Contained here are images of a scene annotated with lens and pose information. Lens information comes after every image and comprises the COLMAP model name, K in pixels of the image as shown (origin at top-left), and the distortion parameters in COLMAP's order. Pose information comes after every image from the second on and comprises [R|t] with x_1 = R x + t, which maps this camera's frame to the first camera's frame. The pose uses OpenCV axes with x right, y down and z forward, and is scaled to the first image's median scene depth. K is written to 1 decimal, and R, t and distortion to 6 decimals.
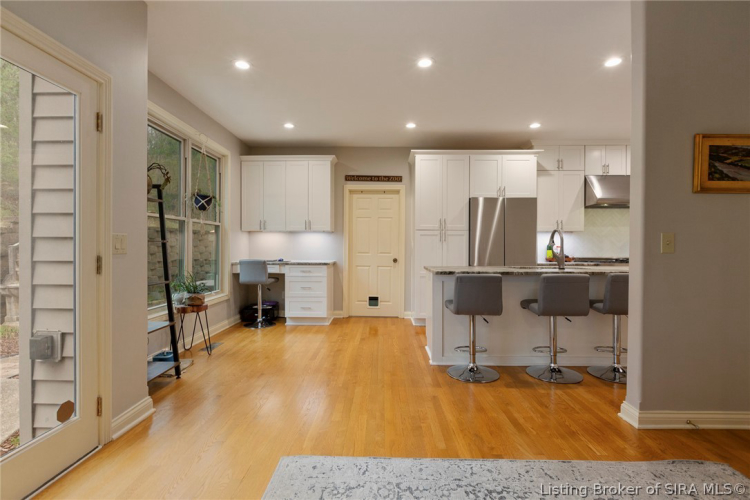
lens RADIAL K [[362.4, 0, 375.0], [0, 362.4, 250.0], [0, 0, 1]] dist [-0.000289, 0.000028]
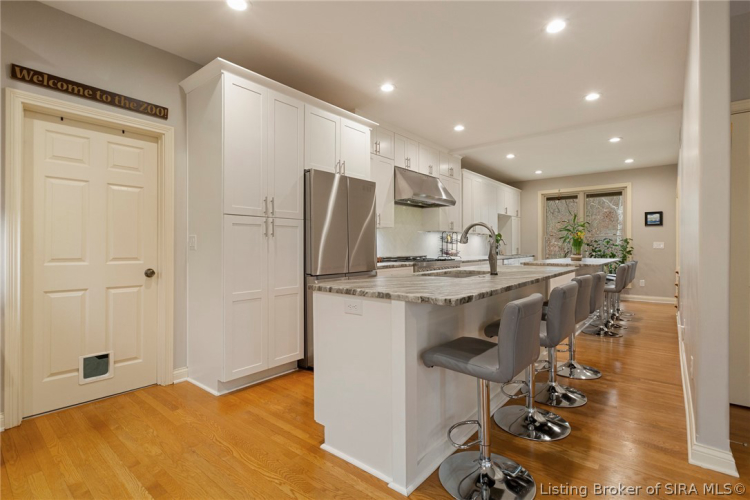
lens RADIAL K [[357.9, 0, 377.7], [0, 357.9, 244.7], [0, 0, 1]] dist [-0.001281, -0.000148]
pose [[0.610588, -0.002950, 0.791943, -0.158700], [0.008258, 0.999962, -0.002642, -0.007080], [-0.791905, 0.008153, 0.610590, 0.491696]]
